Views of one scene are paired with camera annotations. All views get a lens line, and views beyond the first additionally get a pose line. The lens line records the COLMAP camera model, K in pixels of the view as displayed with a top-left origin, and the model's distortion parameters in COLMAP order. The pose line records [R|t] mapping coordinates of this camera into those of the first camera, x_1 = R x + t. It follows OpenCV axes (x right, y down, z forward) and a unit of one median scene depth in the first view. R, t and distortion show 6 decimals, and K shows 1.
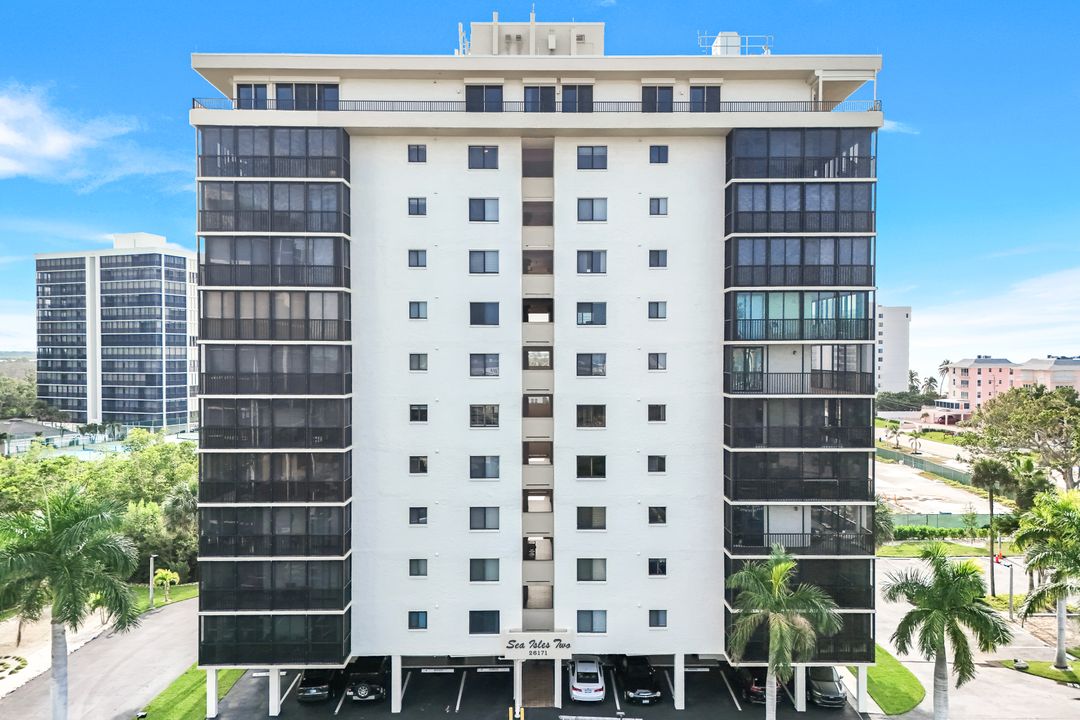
lens RADIAL K [[748.5, 0, 537.7], [0, 748.5, 359.3], [0, 0, 1]] dist [0.033599, -0.014384]
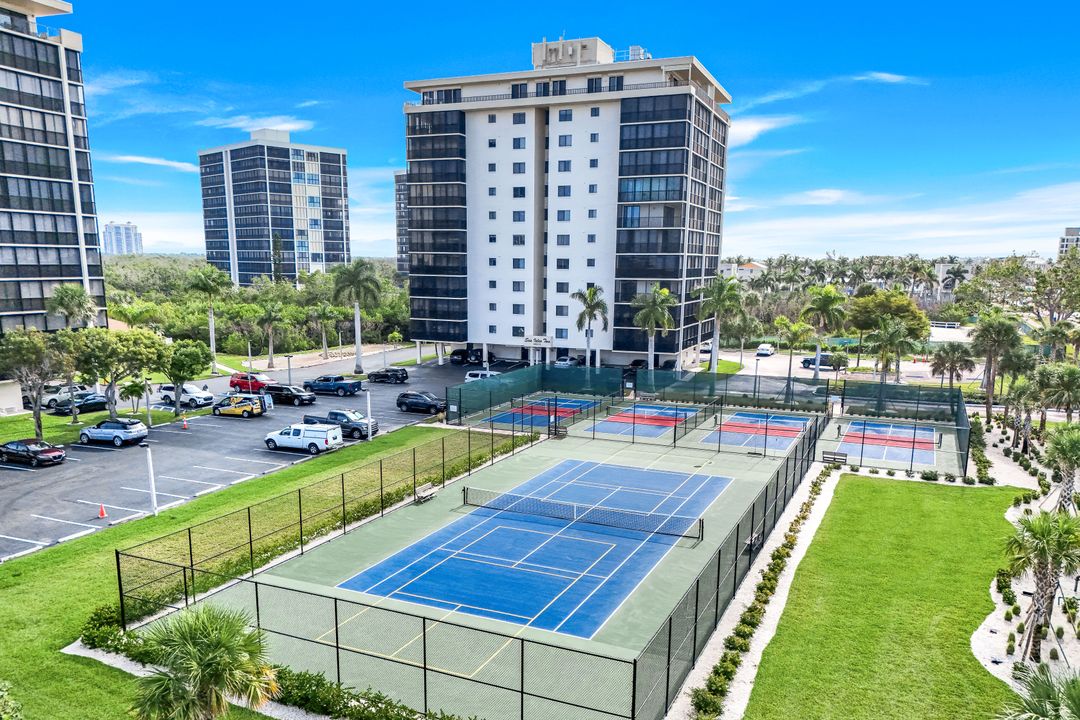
lens RADIAL K [[748.5, 0, 538.7], [0, 748.5, 368.6], [0, 0, 1]] dist [0.033599, -0.014384]
pose [[0.916554, 0.071023, -0.393554, 0.893715], [-0.016318, 0.989926, 0.140645, 0.143101], [0.399578, -0.122487, 0.908479, -1.056581]]
